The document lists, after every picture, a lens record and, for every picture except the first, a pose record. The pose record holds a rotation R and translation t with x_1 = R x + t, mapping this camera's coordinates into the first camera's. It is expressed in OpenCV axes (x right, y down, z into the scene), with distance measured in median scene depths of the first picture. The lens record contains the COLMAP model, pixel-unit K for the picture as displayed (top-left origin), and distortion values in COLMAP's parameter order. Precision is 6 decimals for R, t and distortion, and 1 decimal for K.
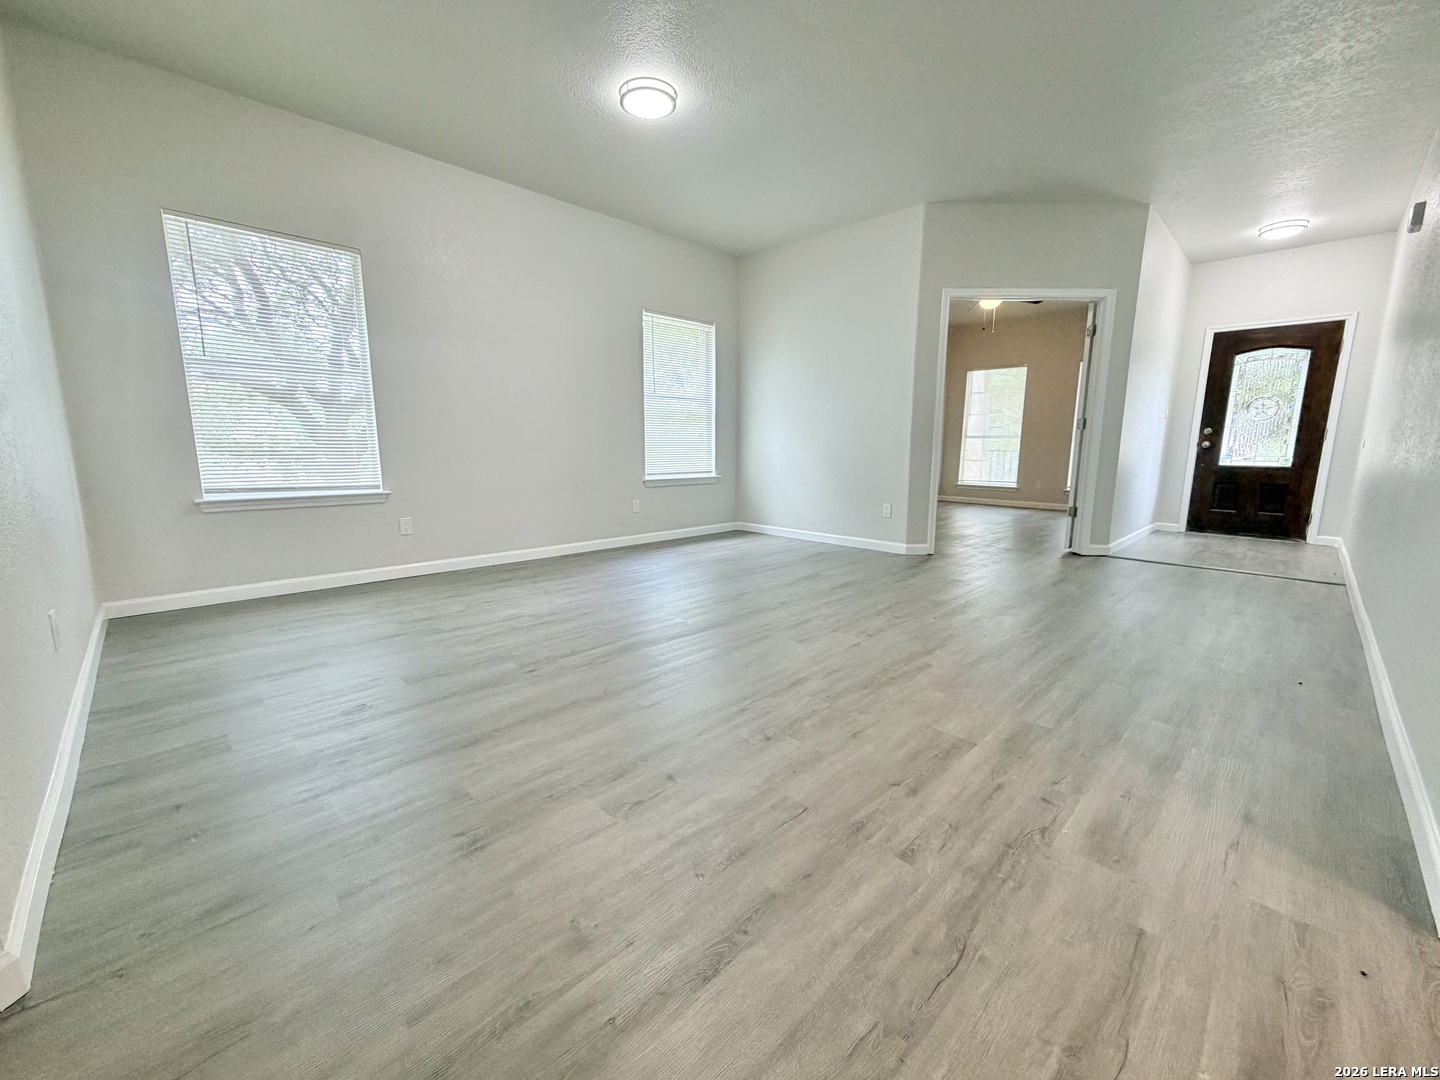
lens RADIAL K [[575.4, 0, 717.7], [0, 575.4, 542.4], [0, 0, 1]] dist [0.001256, -0.000394]
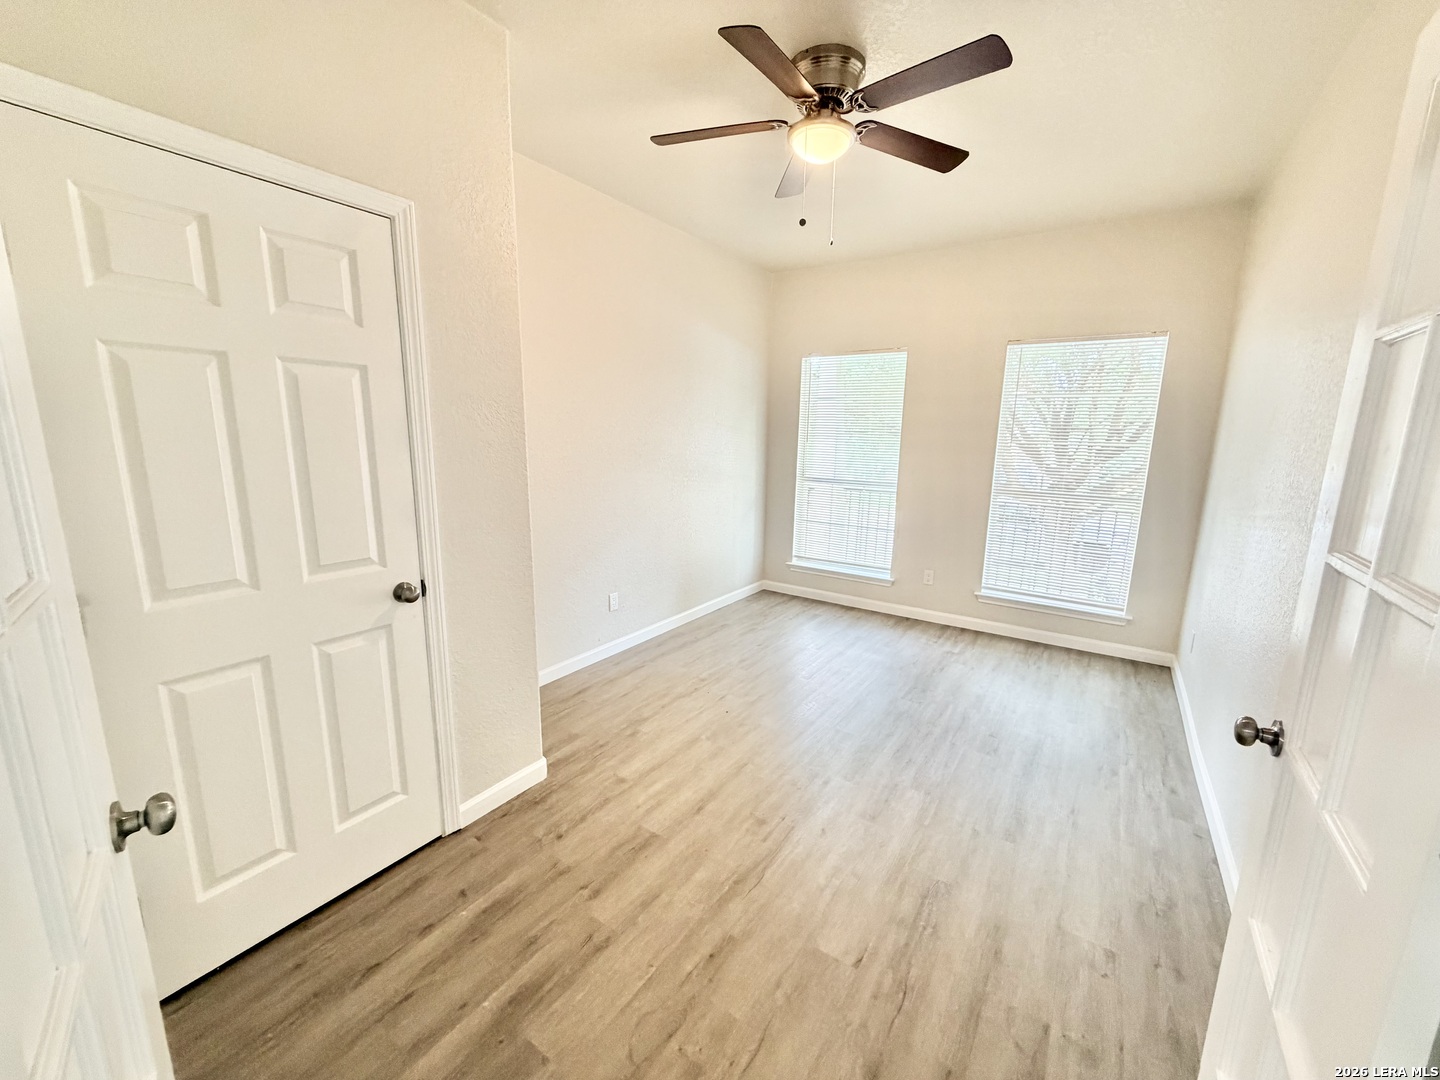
lens RADIAL K [[575.4, 0, 717.7], [0, 575.4, 542.4], [0, 0, 1]] dist [0.001256, -0.000394]
pose [[0.979001, -0.032737, 0.201210, 0.420409], [0.027997, 0.999260, 0.026359, -0.244398], [-0.201924, -0.020172, 0.979194, 0.840585]]
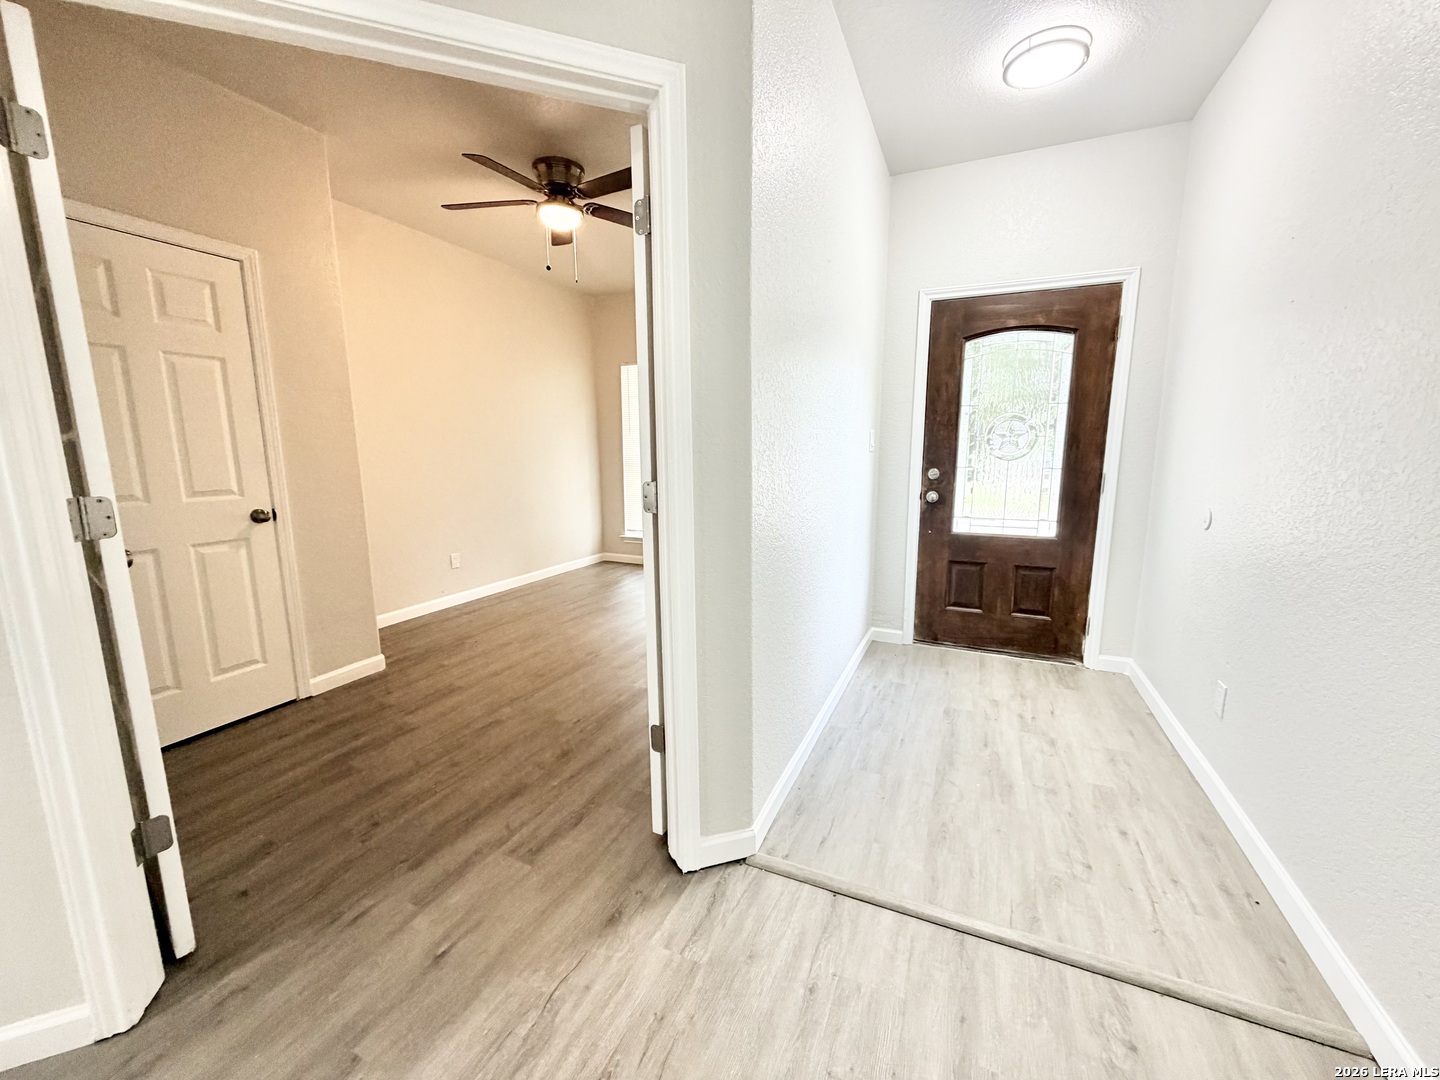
lens RADIAL K [[575.4, 0, 717.7], [0, 575.4, 542.4], [0, 0, 1]] dist [0.001256, -0.000394]
pose [[0.929633, -0.071578, 0.361469, 0.491698], [0.072546, 0.997305, 0.010911, -0.164402], [-0.361276, 0.016080, 0.932320, 0.609516]]
